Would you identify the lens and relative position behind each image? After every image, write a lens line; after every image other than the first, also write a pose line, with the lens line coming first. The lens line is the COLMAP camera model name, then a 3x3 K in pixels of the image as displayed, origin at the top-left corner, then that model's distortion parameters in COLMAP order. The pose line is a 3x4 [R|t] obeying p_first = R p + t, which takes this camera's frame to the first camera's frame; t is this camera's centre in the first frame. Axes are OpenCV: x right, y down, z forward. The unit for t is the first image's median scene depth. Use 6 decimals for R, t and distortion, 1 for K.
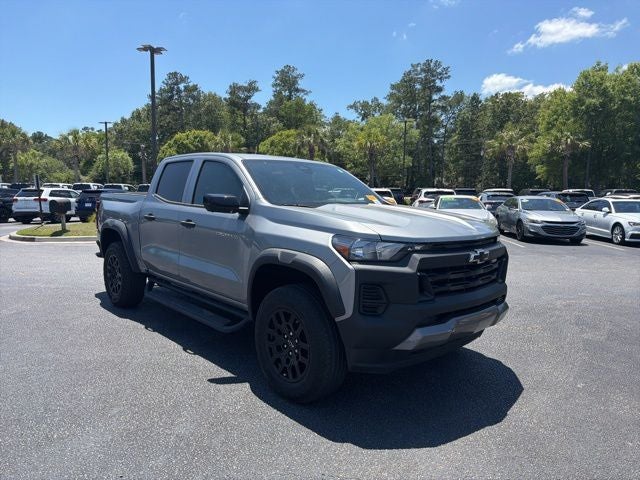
lens RADIAL K [[473.9, 0, 320.0], [0, 473.9, 240.0], [0, 0, 1]] dist [0.006853, -0.008290]
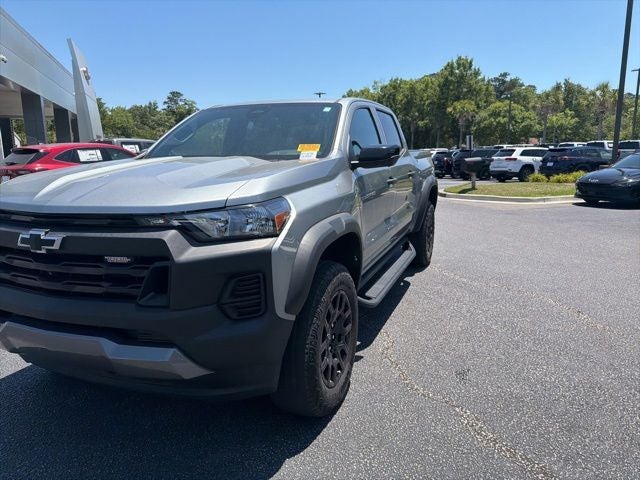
lens RADIAL K [[457.5, 0, 317.7], [0, 457.5, 236.3], [0, 0, 1]] dist [0.007410, -0.000442]
pose [[0.430008, 0.137620, -0.892274, 0.155034], [-0.066025, 0.990461, 0.120945, -0.009930], [0.900407, 0.006905, 0.434993, 0.165385]]
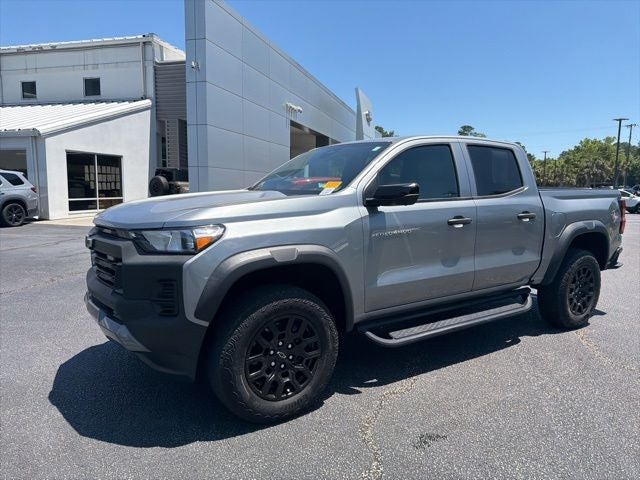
lens RADIAL K [[452.4, 0, 323.3], [0, 452.4, 237.1], [0, 0, 1]] dist [0.061947, -0.079406]
pose [[-0.149467, 0.091116, -0.984560, 0.176168], [-0.111885, 0.987791, 0.108400, -0.018438], [0.982416, 0.126360, -0.137448, 0.243149]]
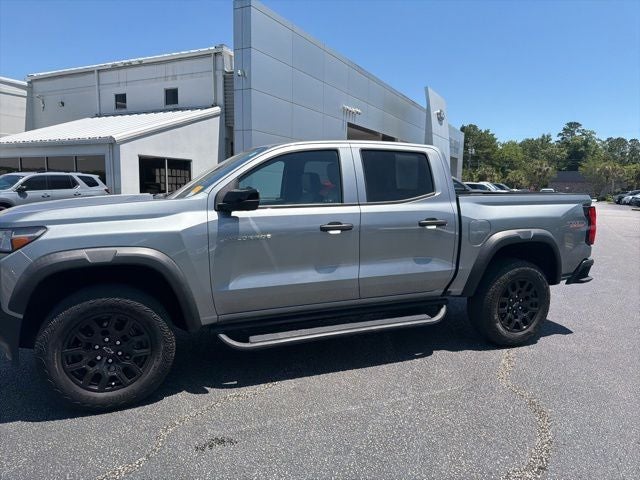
lens RADIAL K [[452.4, 0, 323.3], [0, 452.4, 237.1], [0, 0, 1]] dist [0.061947, -0.079406]
pose [[-0.343570, 0.082646, -0.935484, 0.158449], [-0.112123, 0.985386, 0.128233, -0.028448], [0.932410, 0.148946, -0.329282, 0.317245]]
